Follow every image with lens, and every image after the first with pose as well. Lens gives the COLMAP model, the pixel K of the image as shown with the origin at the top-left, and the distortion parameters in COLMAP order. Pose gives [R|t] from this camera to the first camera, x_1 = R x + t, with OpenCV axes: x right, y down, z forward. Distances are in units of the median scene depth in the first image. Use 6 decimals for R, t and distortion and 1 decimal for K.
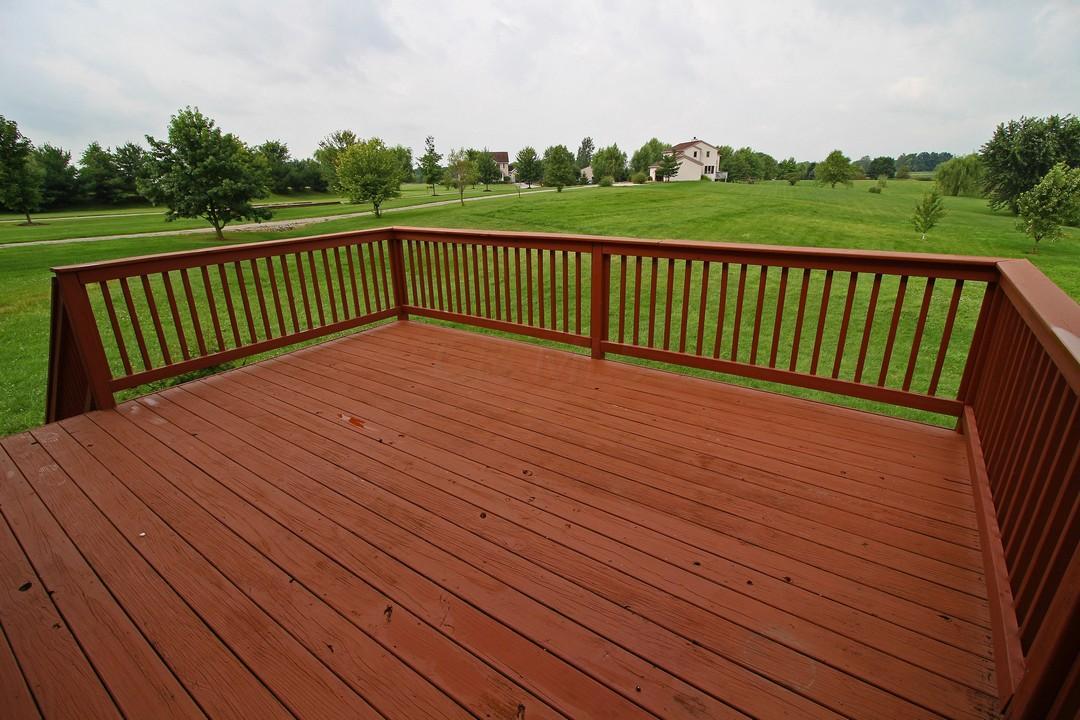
lens RADIAL K [[512.2, 0, 552.6], [0, 512.2, 350.6], [0, 0, 1]] dist [-0.016915, -0.005813]
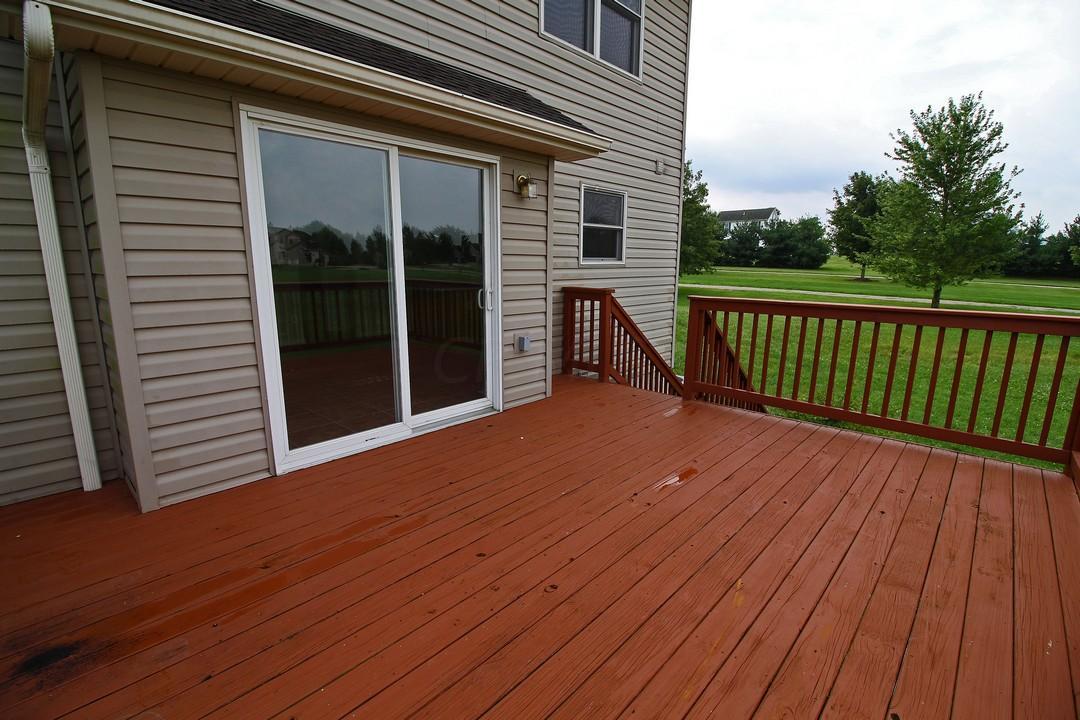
lens RADIAL K [[489.0, 0, 544.7], [0, 489.0, 355.1], [0, 0, 1]] dist [-0.015199, 0.000189]
pose [[-0.143972, 0.211274, -0.966766, 0.049475], [-0.319407, 0.914734, 0.247469, -0.022371], [0.936617, 0.344420, -0.064214, 0.074759]]
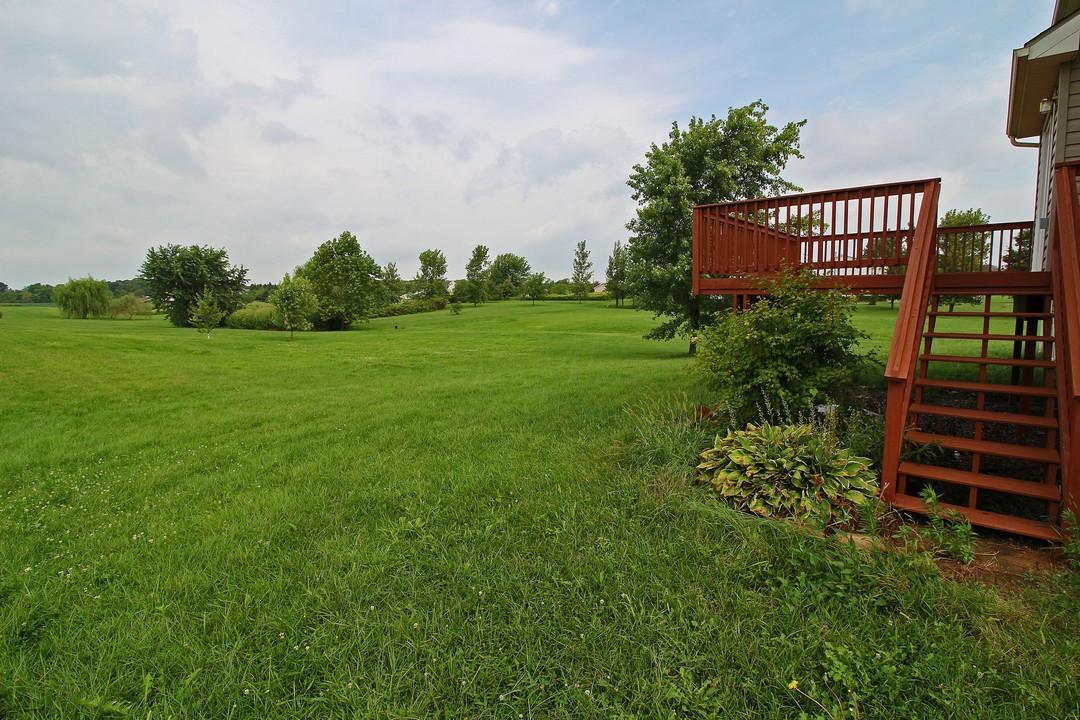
lens RADIAL K [[512.2, 0, 542.8], [0, 512.2, 360.7], [0, 0, 1]] dist [-0.016915, -0.005813]
pose [[0.103157, -0.099451, 0.989681, -0.276467], [0.322813, 0.944478, 0.061262, -0.011023], [-0.940824, 0.313163, 0.129534, 0.214593]]
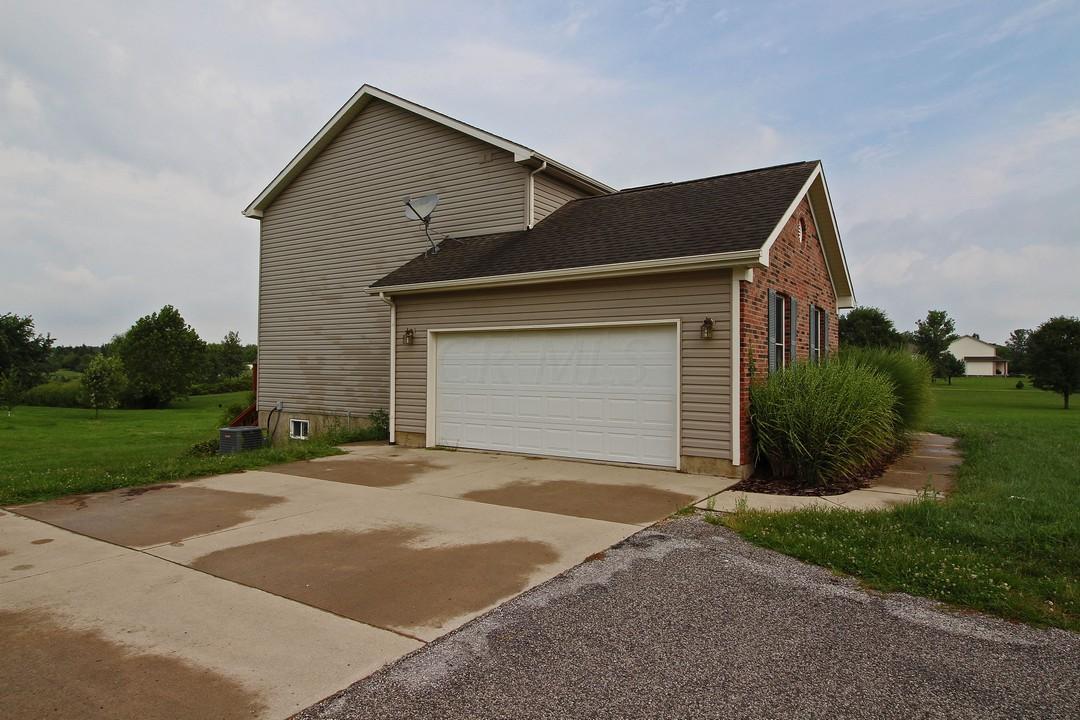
lens RADIAL K [[675.2, 0, 531.2], [0, 675.2, 360.7], [0, 0, 1]] dist [0.001725, -0.003150]
pose [[0.006828, 0.032127, 0.999460, -0.780549], [0.314419, 0.948723, -0.032644, 0.079480], [-0.949260, 0.314472, -0.003624, -0.131264]]
